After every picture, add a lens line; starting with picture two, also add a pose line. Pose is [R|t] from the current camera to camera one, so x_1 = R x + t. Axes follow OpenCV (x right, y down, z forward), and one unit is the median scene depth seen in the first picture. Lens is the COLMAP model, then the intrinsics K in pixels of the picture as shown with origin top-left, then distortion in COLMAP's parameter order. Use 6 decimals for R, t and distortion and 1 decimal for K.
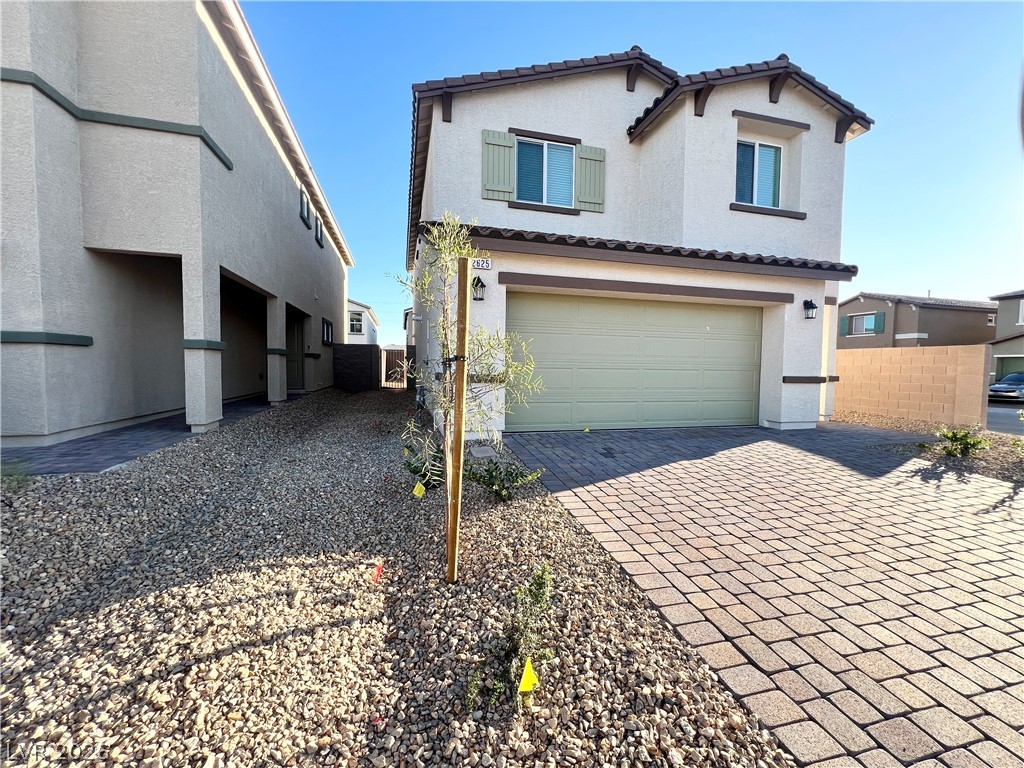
lens RADIAL K [[409.7, 0, 515.1], [0, 409.7, 384.4], [0, 0, 1]] dist [-0.002679, 0.000664]
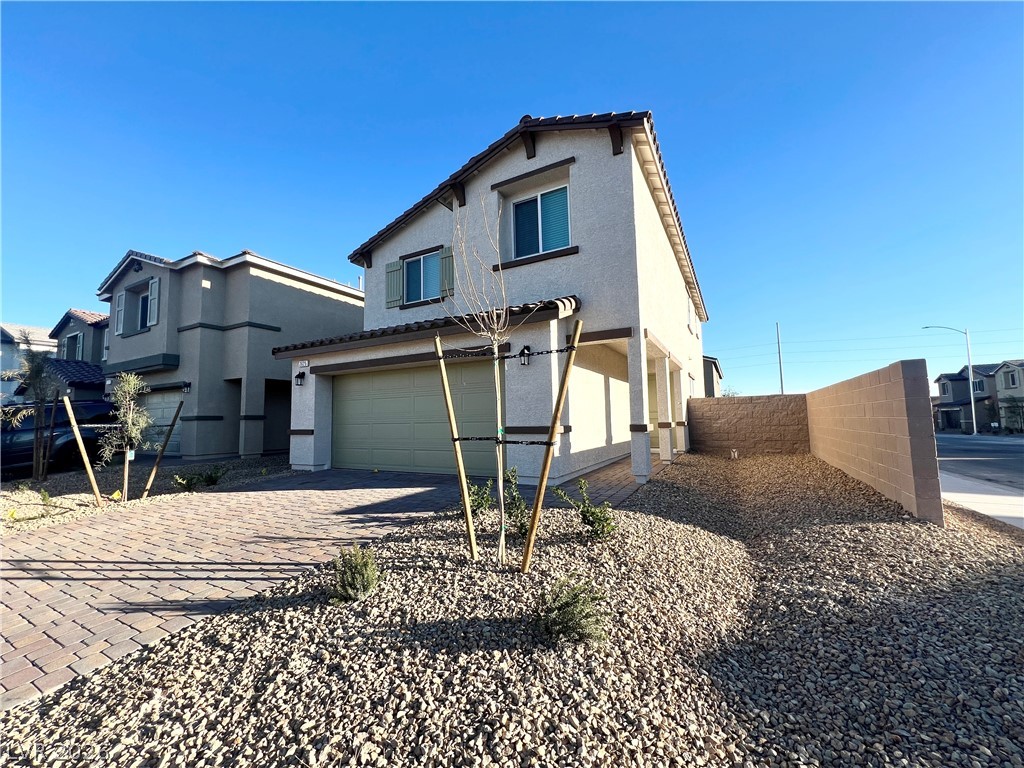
lens RADIAL K [[409.7, 0, 513.0], [0, 409.7, 385.2], [0, 0, 1]] dist [-0.002679, 0.000664]
pose [[0.726058, -0.087070, -0.682099, 1.239820], [-0.001254, 0.991782, -0.127935, 0.005981], [0.687632, 0.093744, 0.719982, 0.281987]]
